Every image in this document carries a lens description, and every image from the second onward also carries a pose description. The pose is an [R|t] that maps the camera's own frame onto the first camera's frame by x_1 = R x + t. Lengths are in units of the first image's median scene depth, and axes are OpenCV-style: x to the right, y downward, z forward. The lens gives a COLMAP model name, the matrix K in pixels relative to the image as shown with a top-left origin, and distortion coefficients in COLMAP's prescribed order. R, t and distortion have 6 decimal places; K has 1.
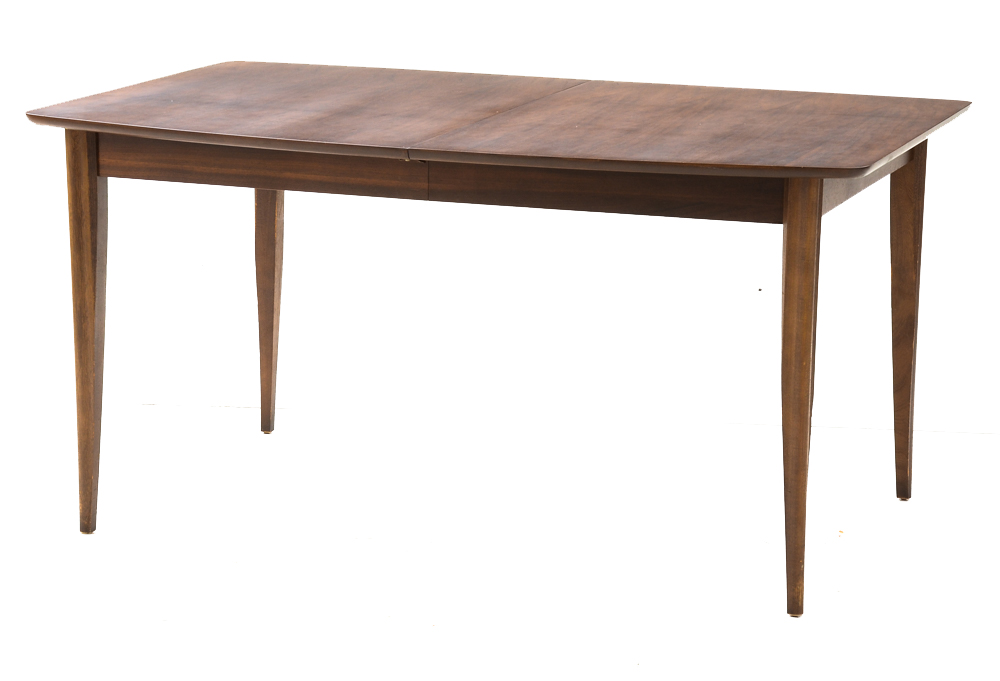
lens RADIAL K [[2711.6, 0, 469.9], [0, 2711.6, 355.8], [0, 0, 1]] dist [0.524023, 0.000000]
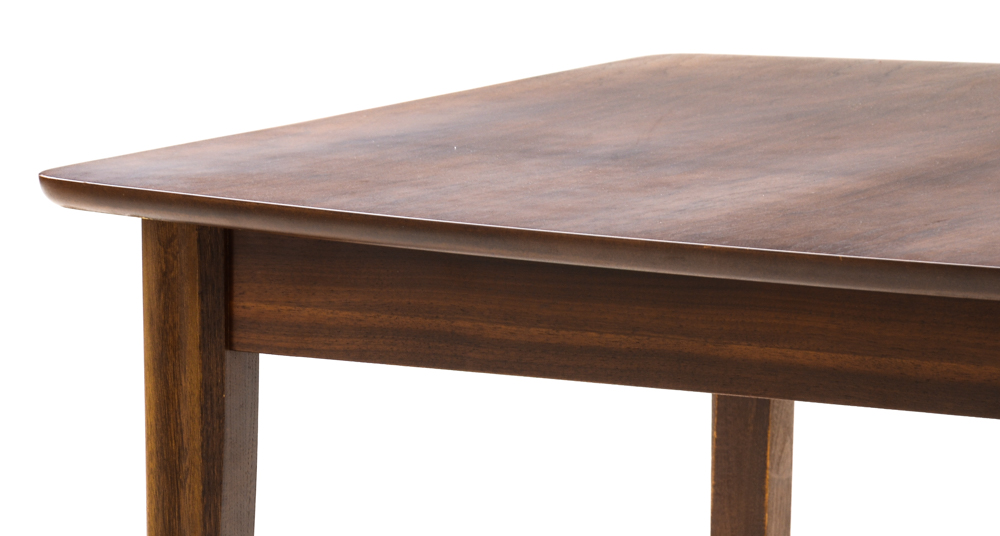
lens RADIAL K [[5573.1, 0, 498.4], [0, 5573.1, 322.0], [0, 0, 1]] dist [2.287715, 0.000000]
pose [[0.986964, 0.015436, -0.160201, 0.016559], [-0.027720, 0.996818, -0.074730, -0.015405], [0.158537, 0.078197, 0.984252, 0.284967]]
